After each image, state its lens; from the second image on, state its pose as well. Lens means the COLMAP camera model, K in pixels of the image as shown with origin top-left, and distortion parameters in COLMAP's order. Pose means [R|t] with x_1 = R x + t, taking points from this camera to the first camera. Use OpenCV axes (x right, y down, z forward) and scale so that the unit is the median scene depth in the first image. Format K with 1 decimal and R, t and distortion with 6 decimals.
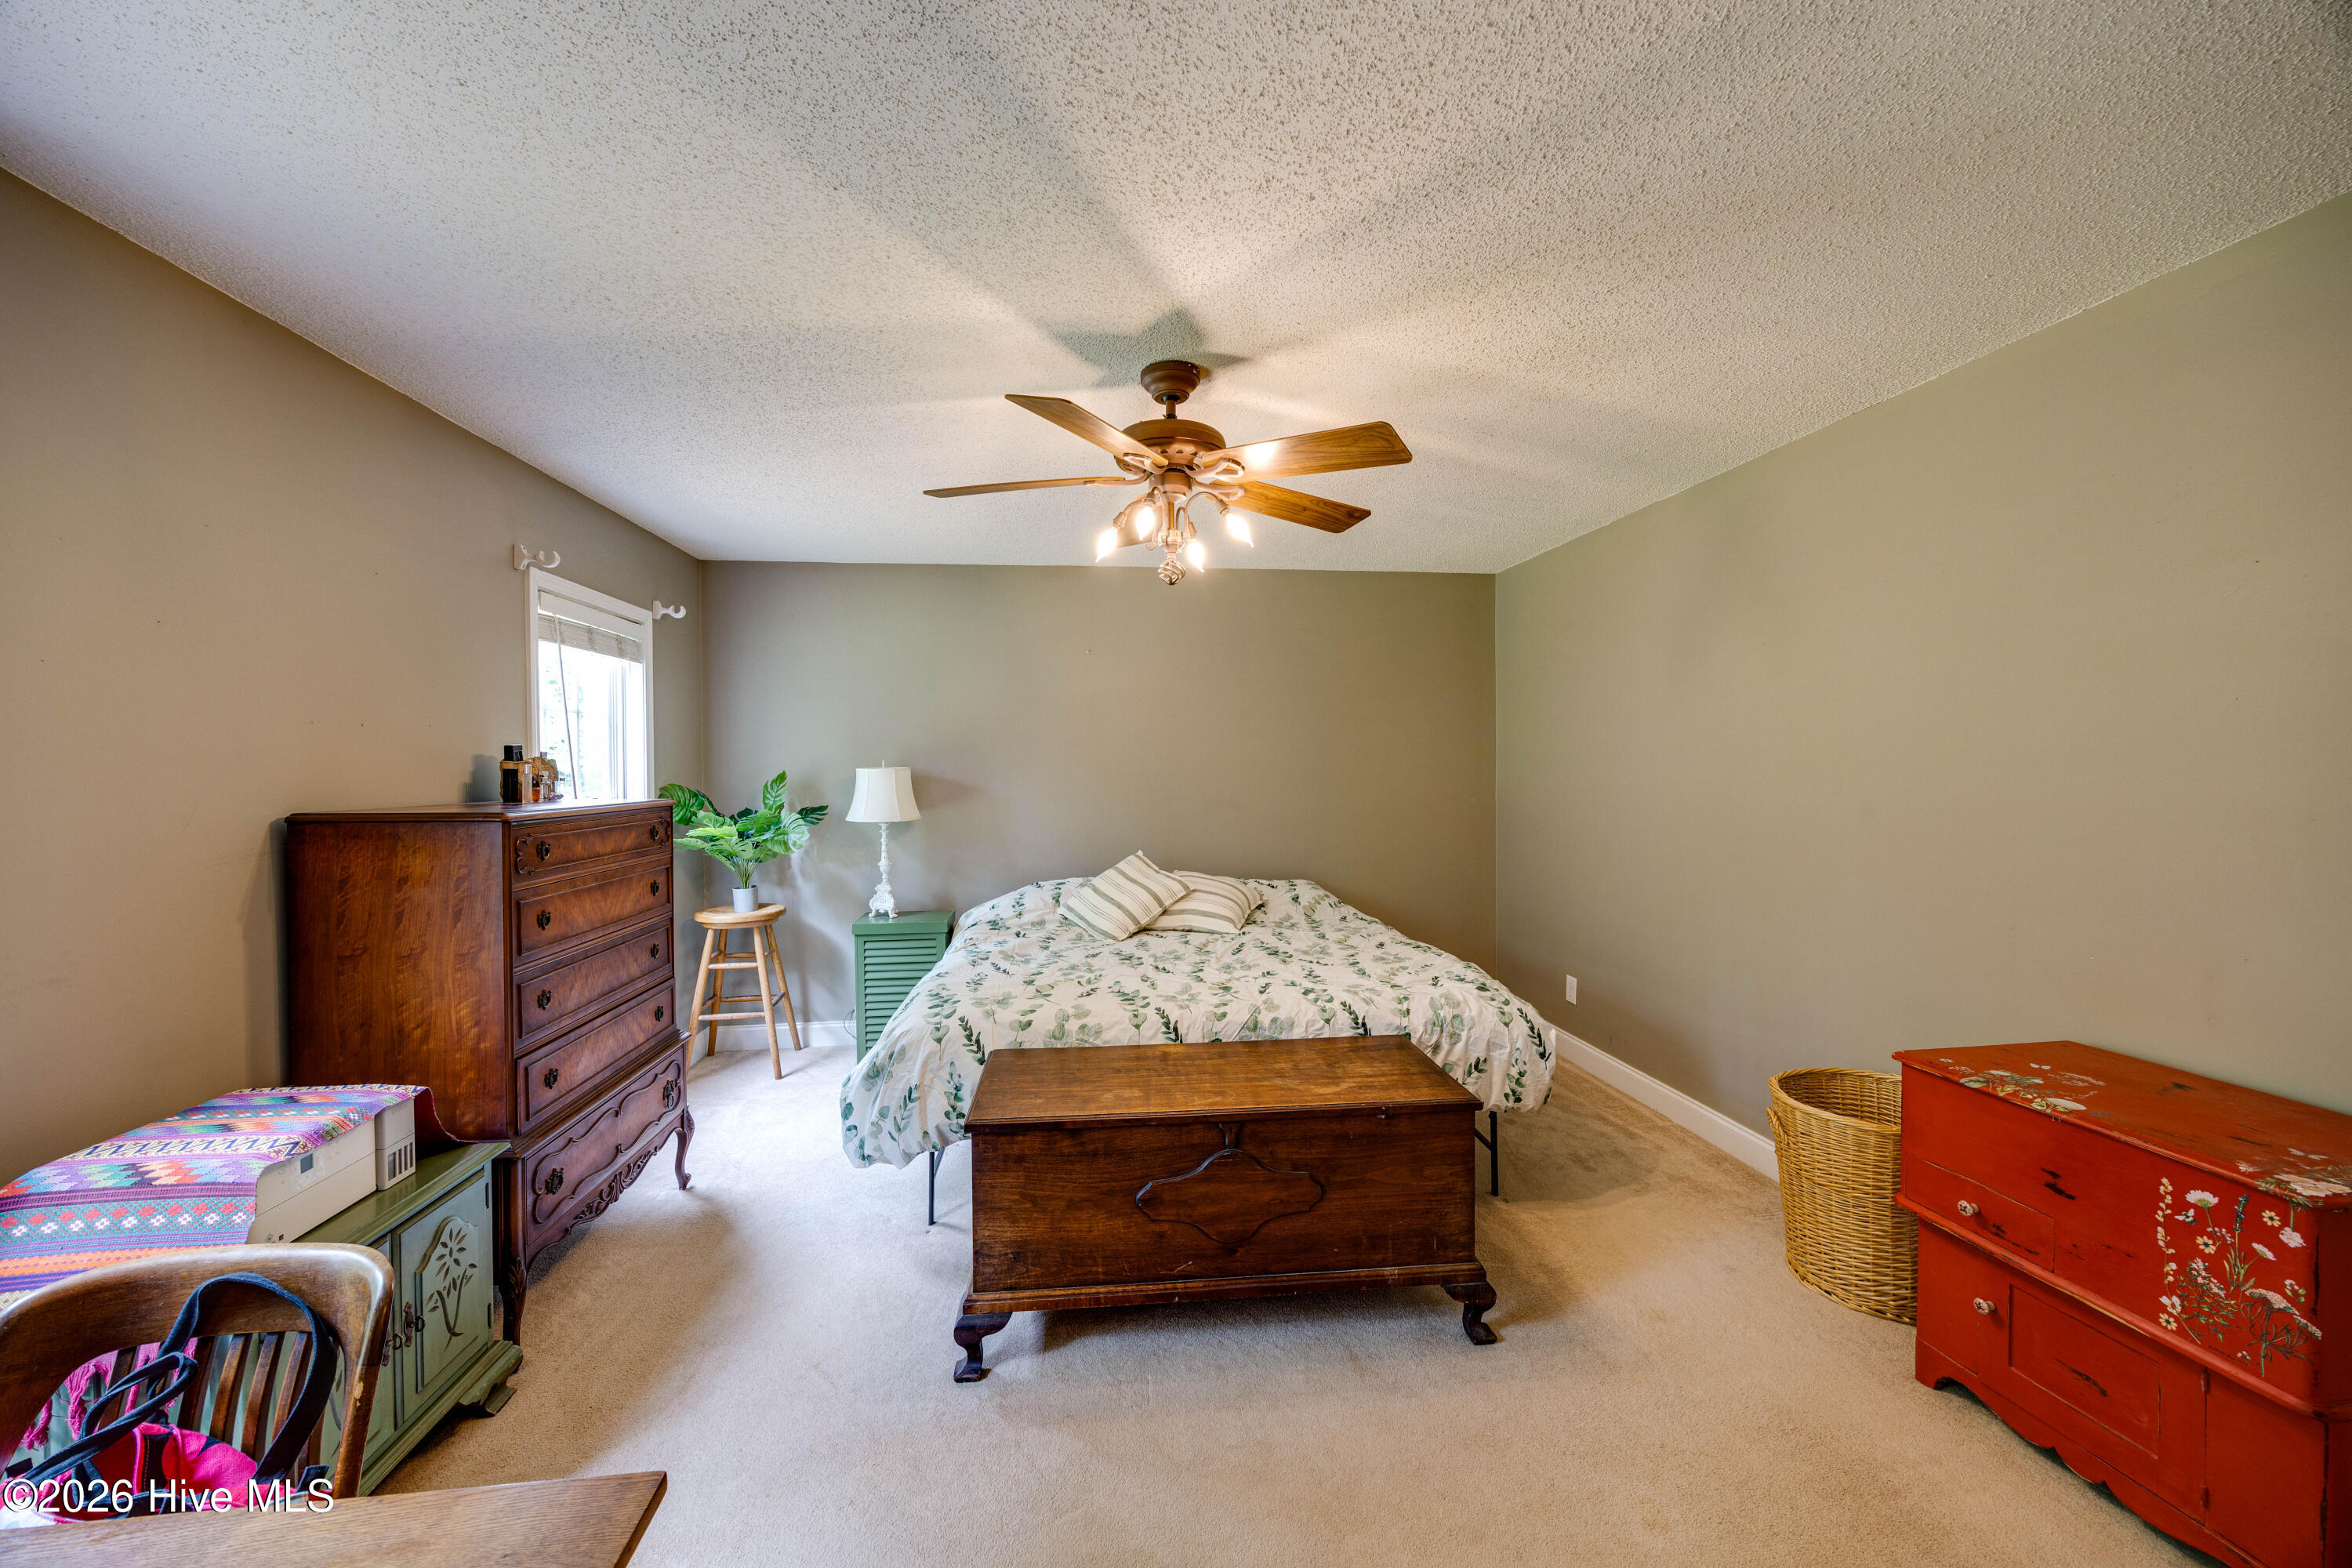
lens RADIAL K [[872.8, 0, 1163.3], [0, 872.8, 777.9], [0, 0, 1]] dist [-0.002799, 0.000041]
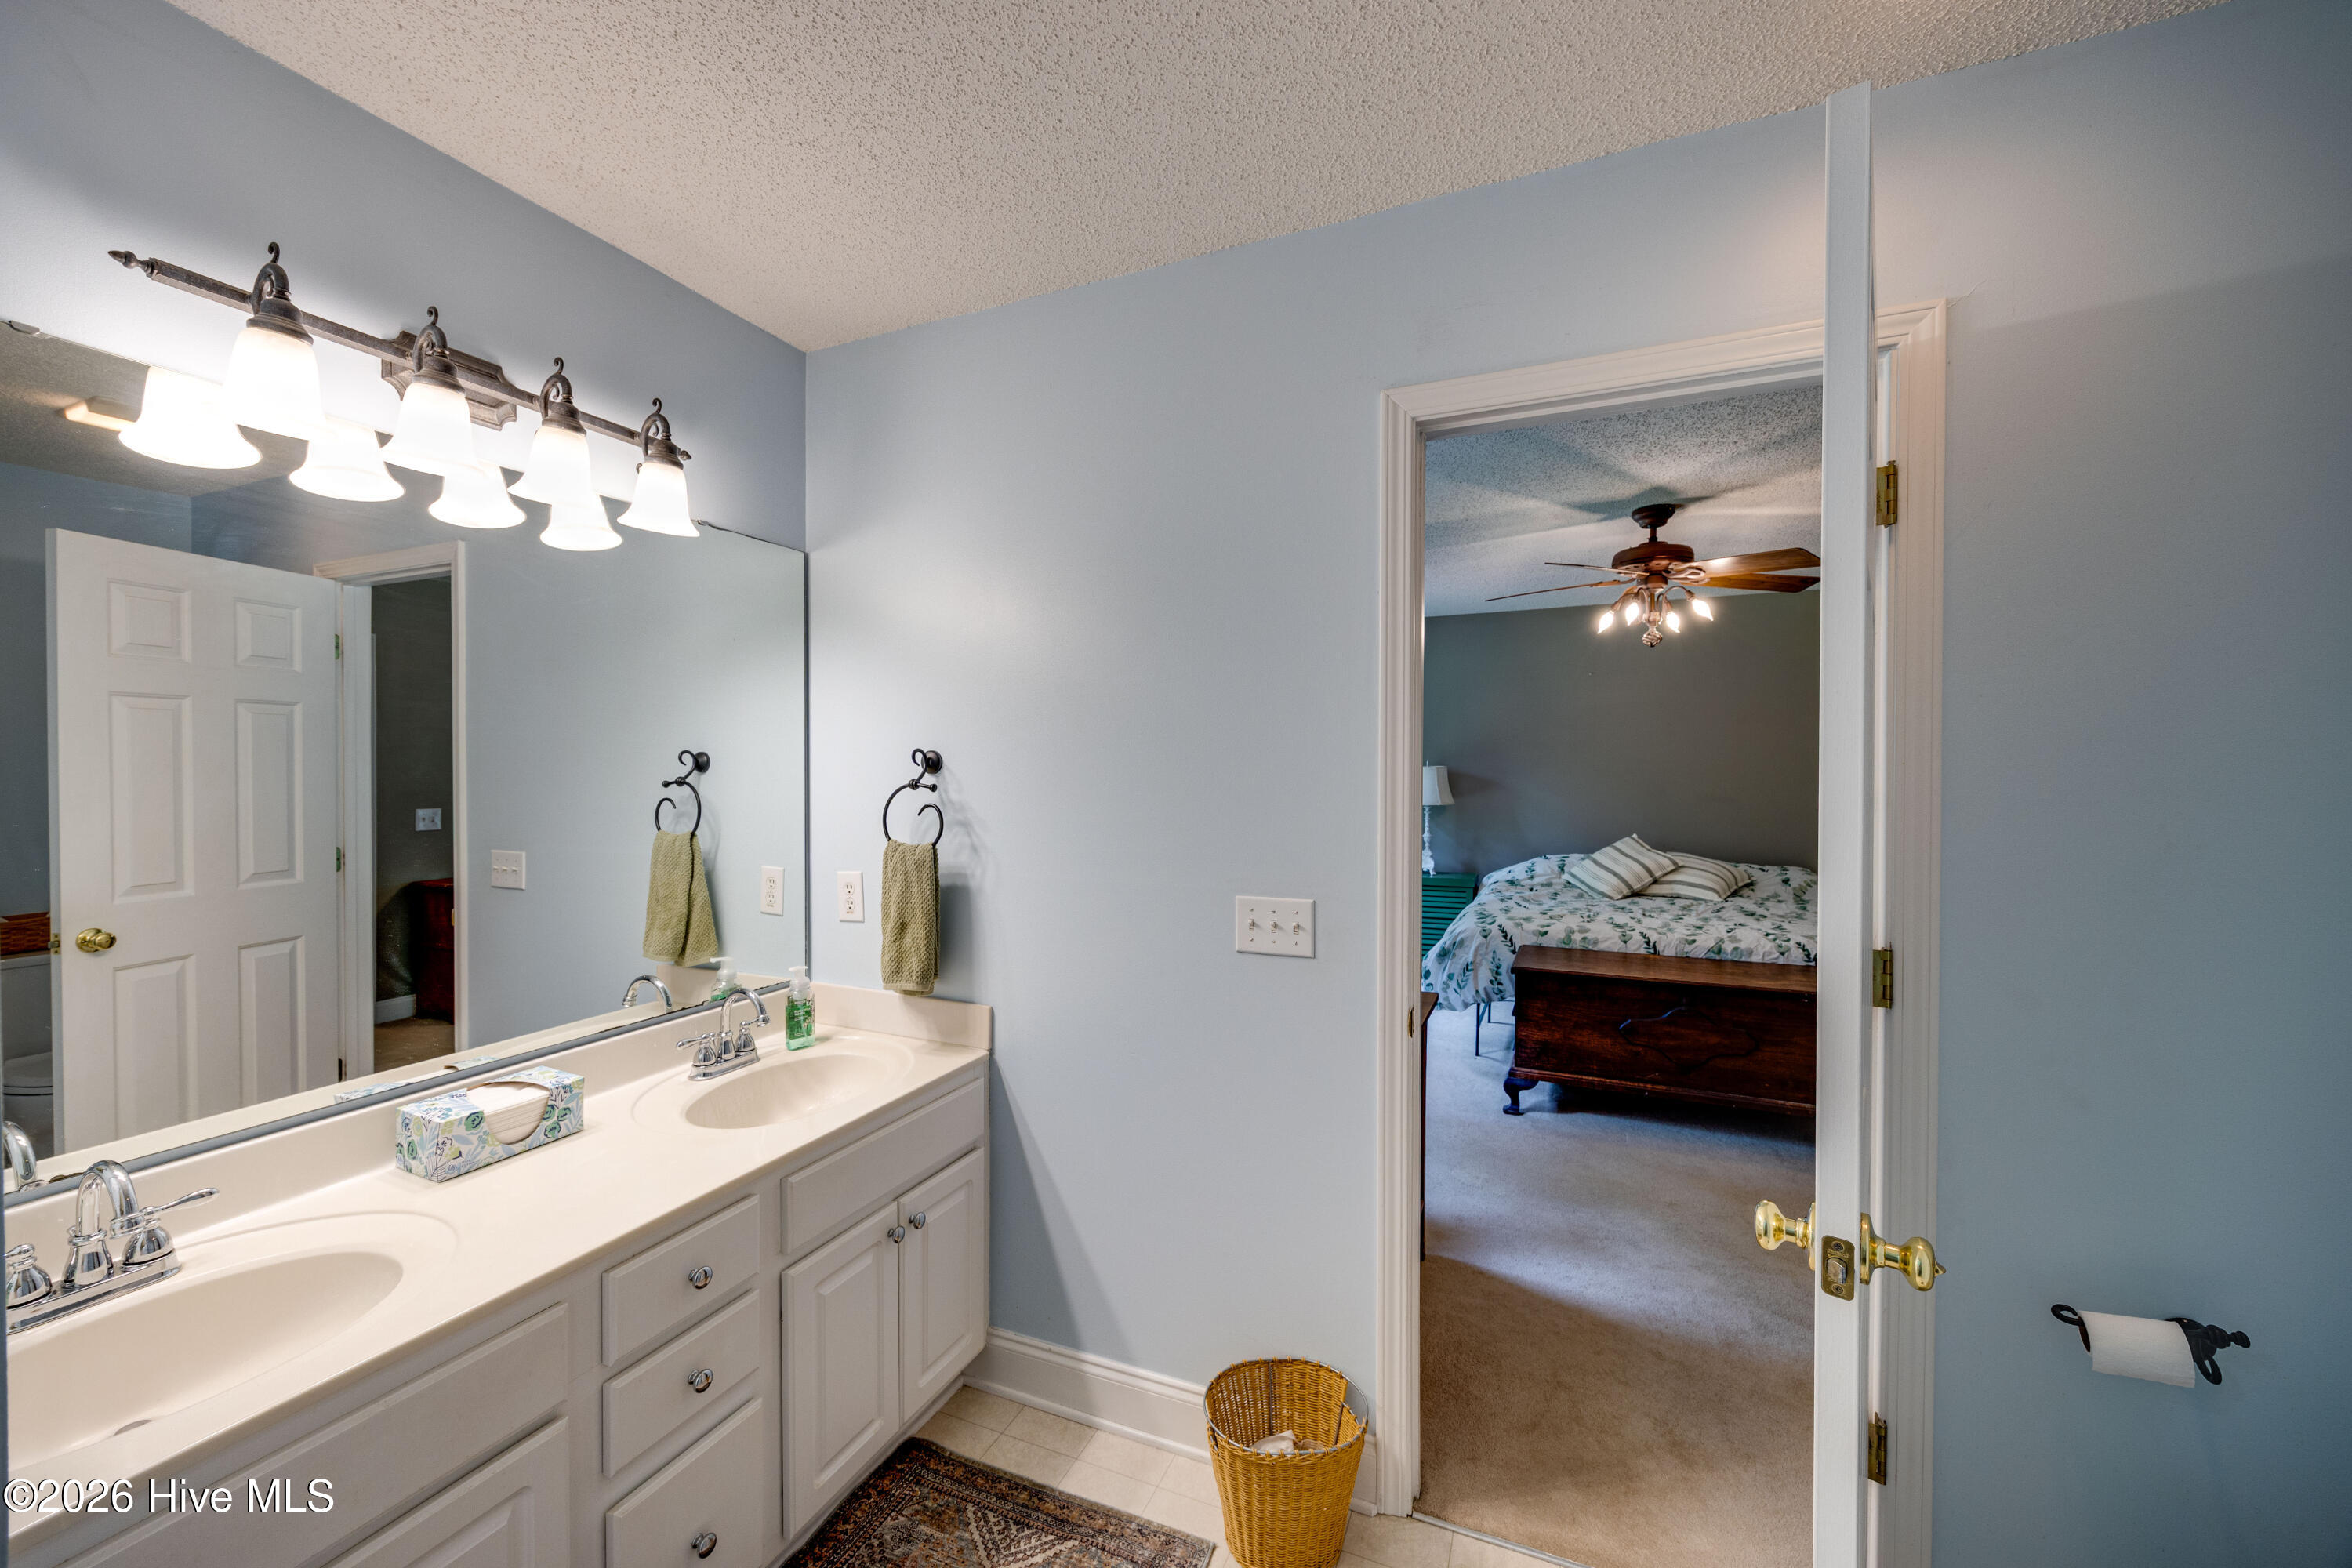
lens RADIAL K [[872.8, 0, 1181.6], [0, 872.8, 782.6], [0, 0, 1]] dist [-0.002799, 0.000041]
pose [[0.867327, 0.012773, -0.497575, 0.049165], [-0.010572, 0.999918, 0.007241, 0.013597], [0.497626, -0.001020, 0.867391, -0.639158]]
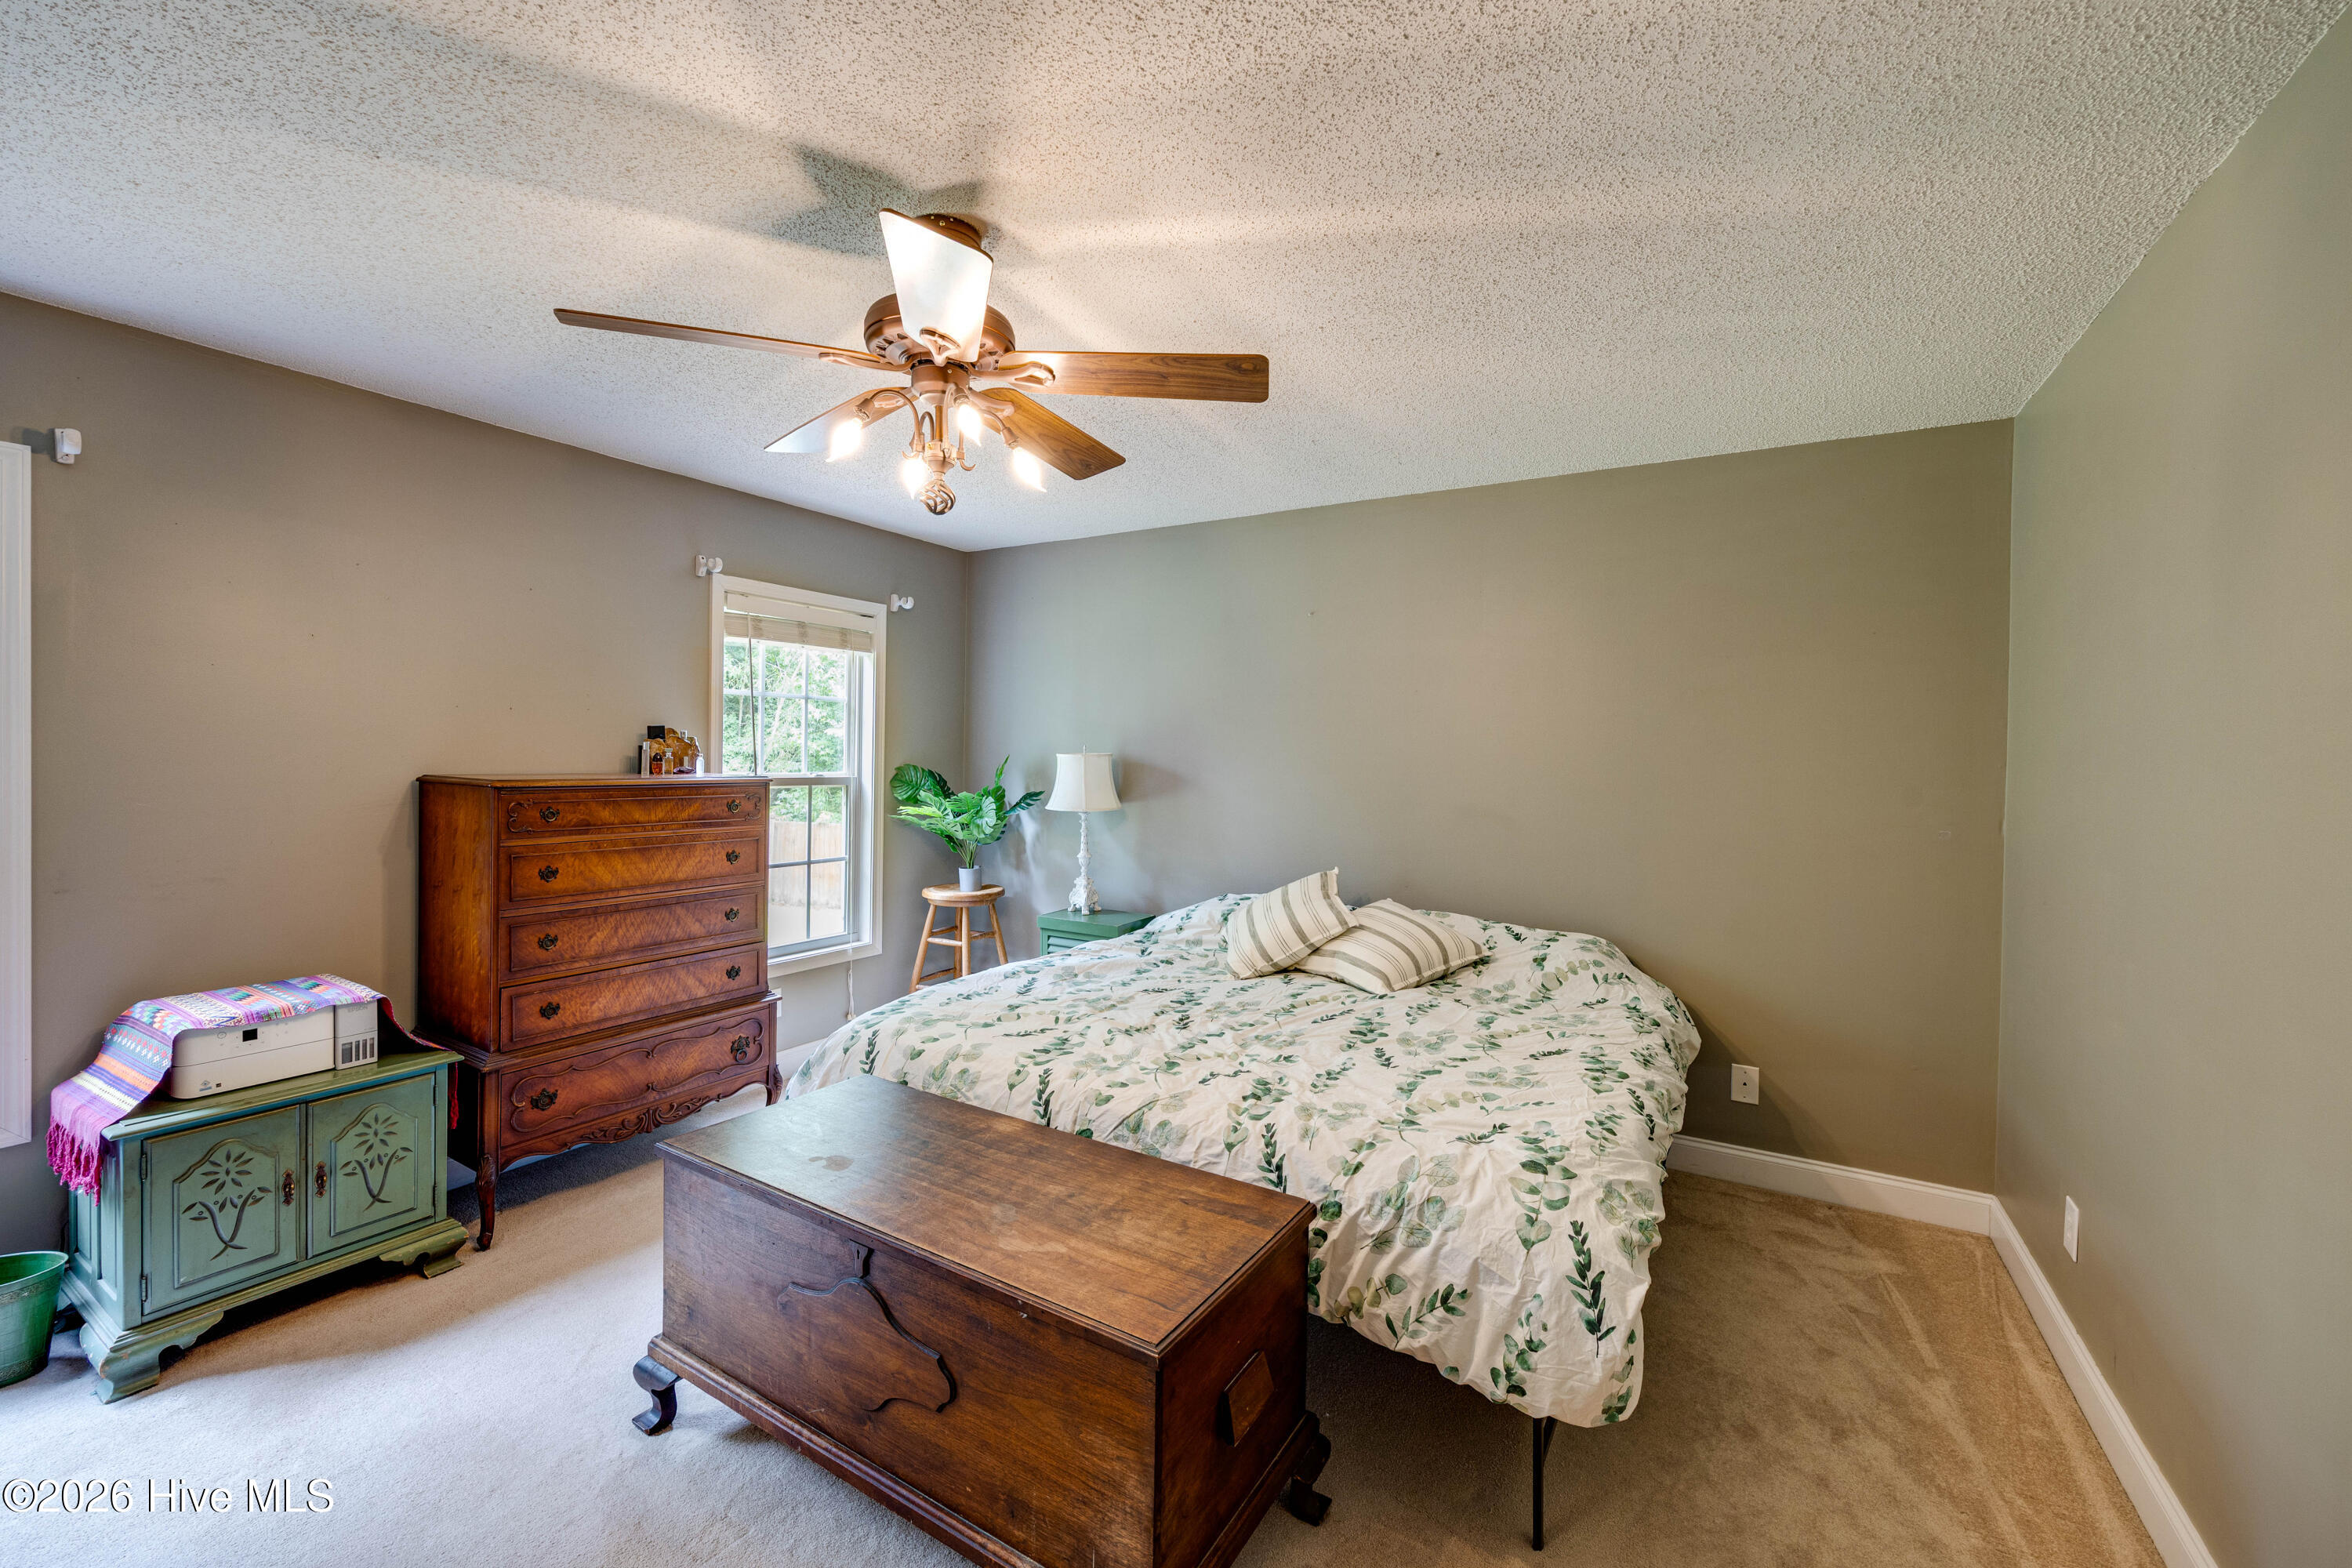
lens RADIAL K [[939.4, 0, 1164.9], [0, 939.4, 761.8], [0, 0, 1]] dist [-0.004325, 0.000121]
pose [[0.795546, 0.023763, -0.605427, 0.572117], [-0.028852, 0.999583, 0.001322, -0.009922], [0.605206, 0.016416, 0.795900, 0.405979]]
